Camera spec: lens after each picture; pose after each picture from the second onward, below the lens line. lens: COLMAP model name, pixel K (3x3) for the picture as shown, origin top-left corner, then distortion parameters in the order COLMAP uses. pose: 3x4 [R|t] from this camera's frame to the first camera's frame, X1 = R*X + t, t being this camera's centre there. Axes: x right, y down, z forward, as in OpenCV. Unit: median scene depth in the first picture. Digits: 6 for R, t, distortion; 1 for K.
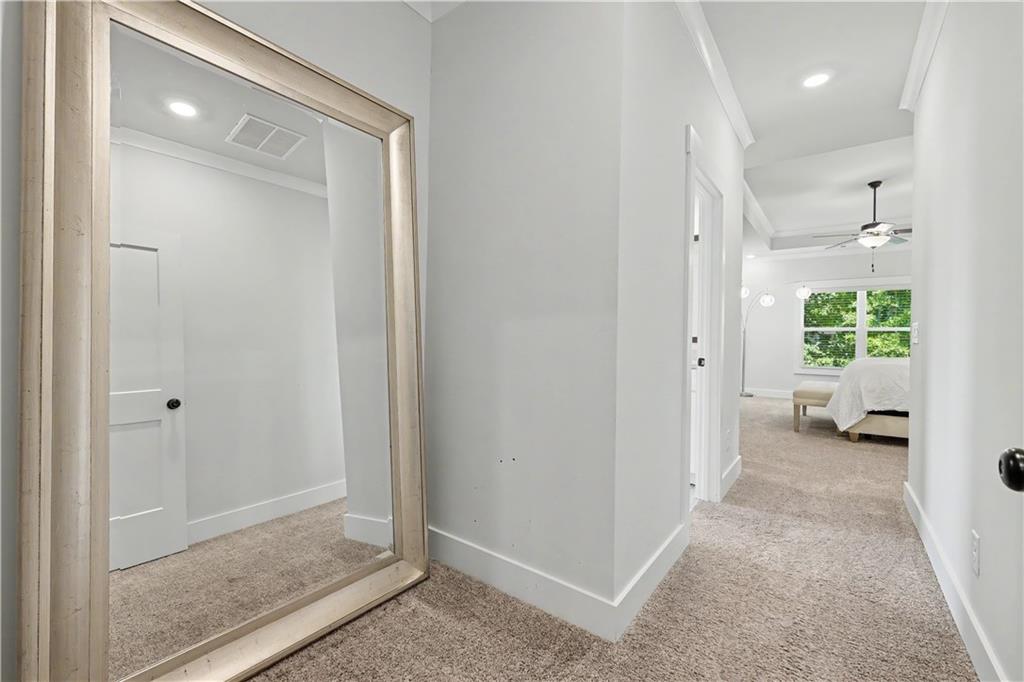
lens RADIAL K [[417.5, 0, 510.8], [0, 417.5, 342.2], [0, 0, 1]] dist [-0.000522, 0.000195]
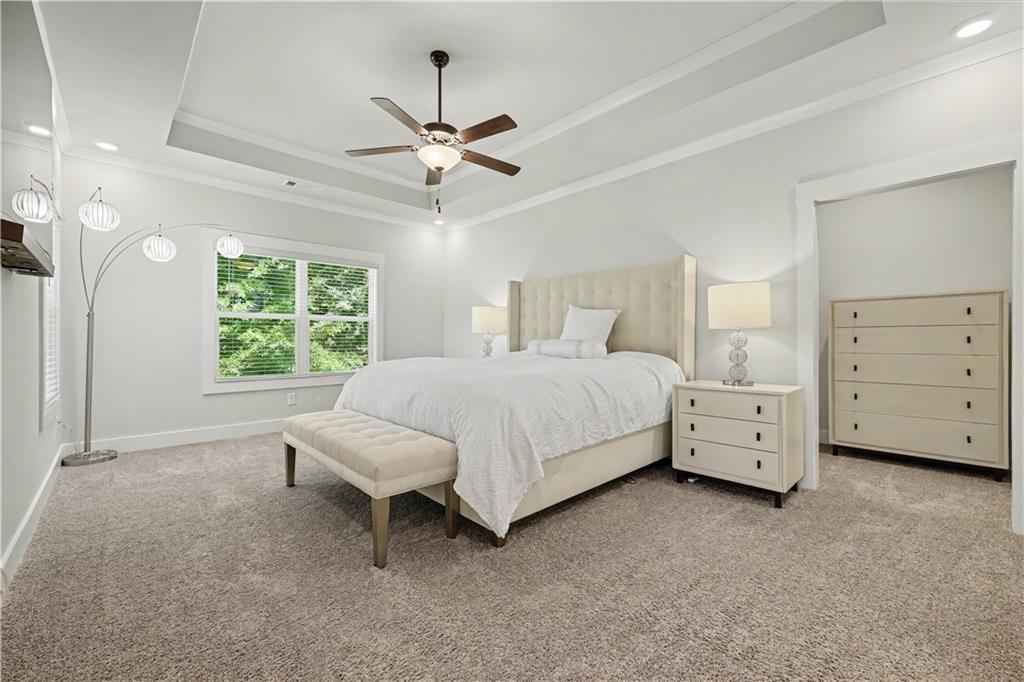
lens RADIAL K [[417.5, 0, 510.6], [0, 417.5, 334.6], [0, 0, 1]] dist [-0.000522, 0.000195]
pose [[0.156175, 0.000456, 0.987729, 0.217580], [0.000165, 1.000000, -0.000487, -0.001637], [-0.987729, 0.000240, 0.156175, 0.545150]]
